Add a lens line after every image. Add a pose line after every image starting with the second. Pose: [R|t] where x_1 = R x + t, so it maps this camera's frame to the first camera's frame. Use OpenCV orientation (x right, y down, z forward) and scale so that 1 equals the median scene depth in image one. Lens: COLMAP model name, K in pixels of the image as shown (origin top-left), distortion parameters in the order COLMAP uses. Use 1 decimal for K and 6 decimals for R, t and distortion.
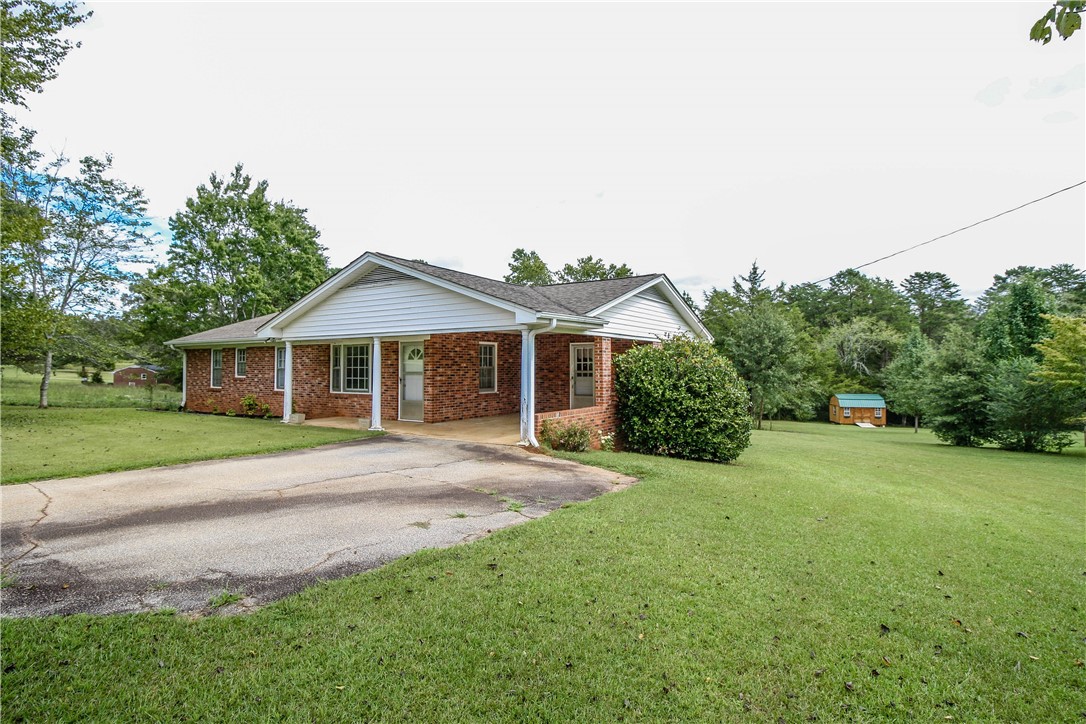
lens RADIAL K [[541.7, 0, 543.0], [0, 541.7, 350.1], [0, 0, 1]] dist [-0.026053, -0.000585]
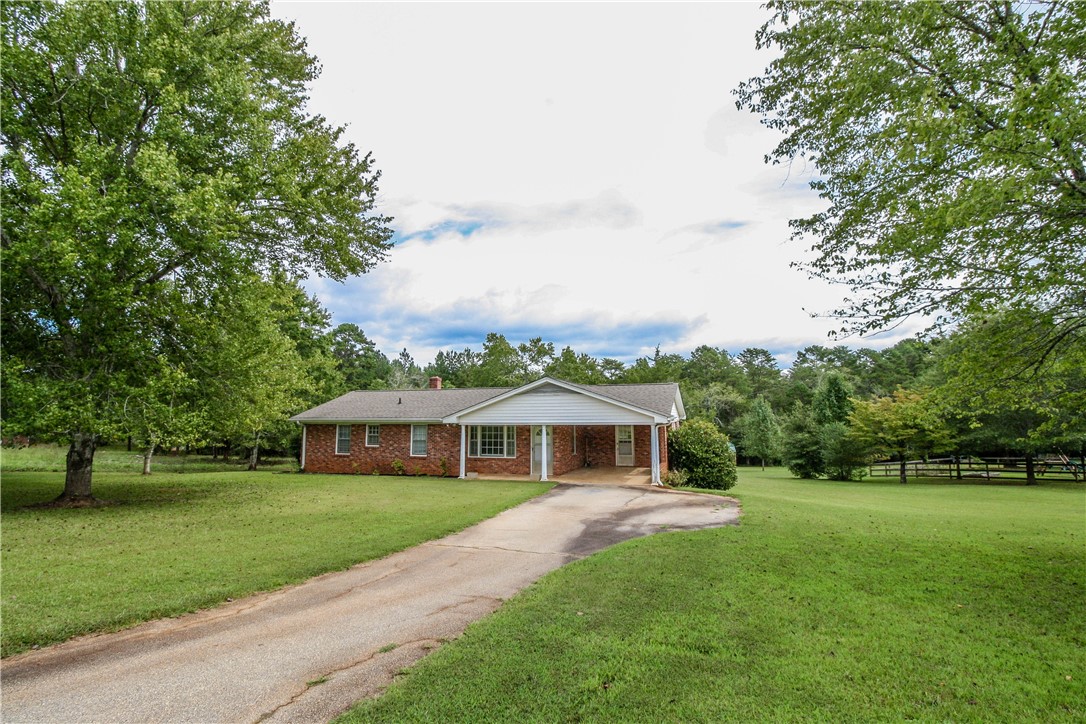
lens RADIAL K [[499.3, 0, 556.1], [0, 499.3, 348.1], [0, 0, 1]] dist [-0.018737, -0.000670]
pose [[0.964715, 0.031044, 0.261461, -0.532981], [-0.003466, 0.994436, -0.105283, -0.076699], [-0.263275, 0.100662, 0.959455, -0.414422]]
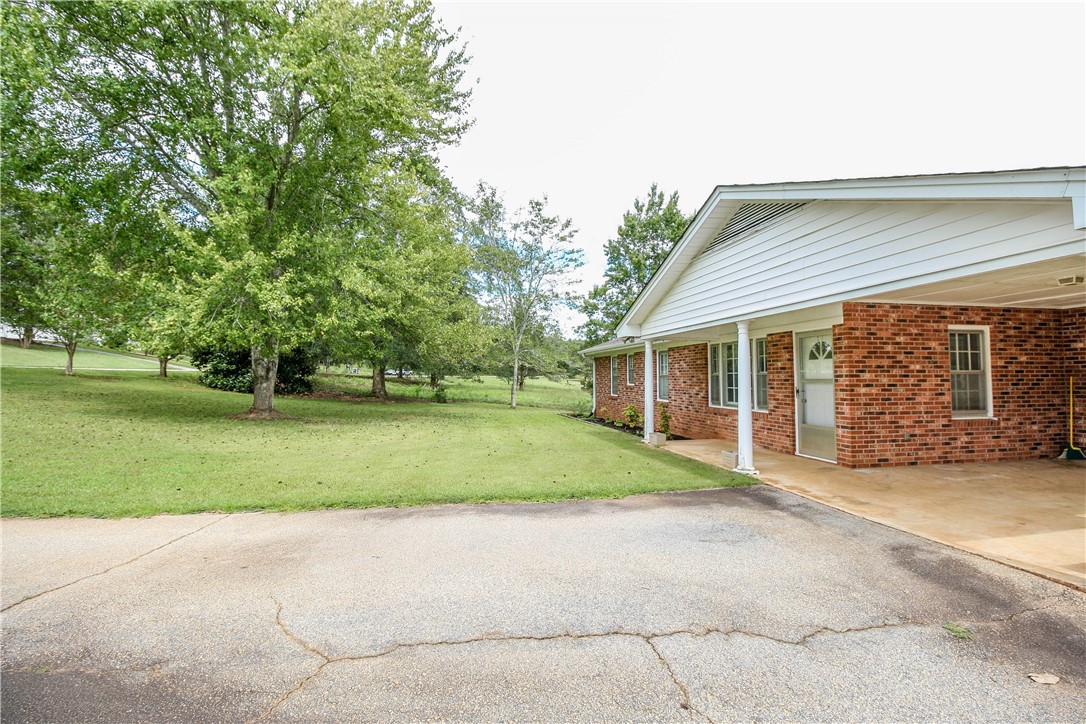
lens RADIAL K [[499.3, 0, 556.1], [0, 499.3, 348.1], [0, 0, 1]] dist [-0.018737, -0.000670]
pose [[0.702814, -0.039134, -0.710297, -0.040699], [0.019145, 0.999165, -0.036107, 0.017649], [0.711116, 0.011778, 0.702976, 0.348254]]
